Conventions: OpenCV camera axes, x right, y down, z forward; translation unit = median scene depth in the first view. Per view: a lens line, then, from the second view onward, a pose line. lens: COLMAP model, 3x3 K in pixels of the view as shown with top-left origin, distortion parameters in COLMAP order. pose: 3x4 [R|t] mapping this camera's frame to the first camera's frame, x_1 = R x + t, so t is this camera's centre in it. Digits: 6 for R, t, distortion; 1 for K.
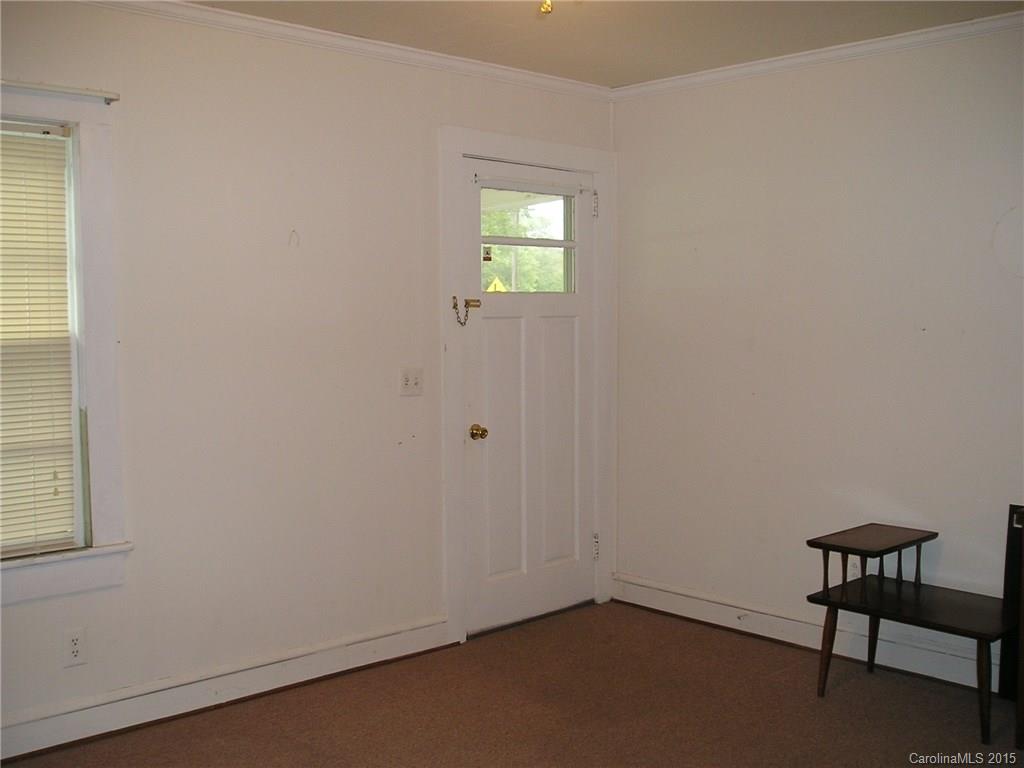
lens RADIAL K [[1050.3, 0, 512.0], [0, 1050.3, 384.0], [0, 0, 1]] dist [-0.138550, 0.095175]
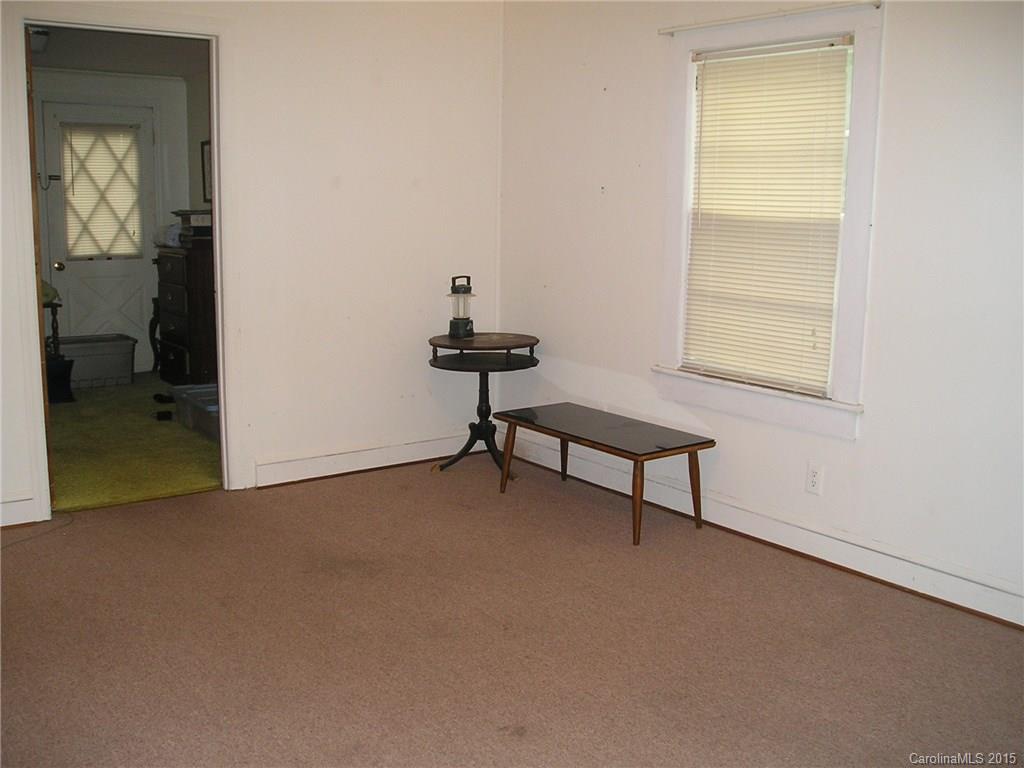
lens RADIAL K [[1050.3, 0, 512.0], [0, 1050.3, 384.0], [0, 0, 1]] dist [-0.138550, 0.095175]
pose [[-0.108198, 0.169492, -0.979574, 0.809846], [-0.084581, 0.980217, 0.178945, -0.040808], [0.990525, 0.102215, -0.091722, 0.768790]]
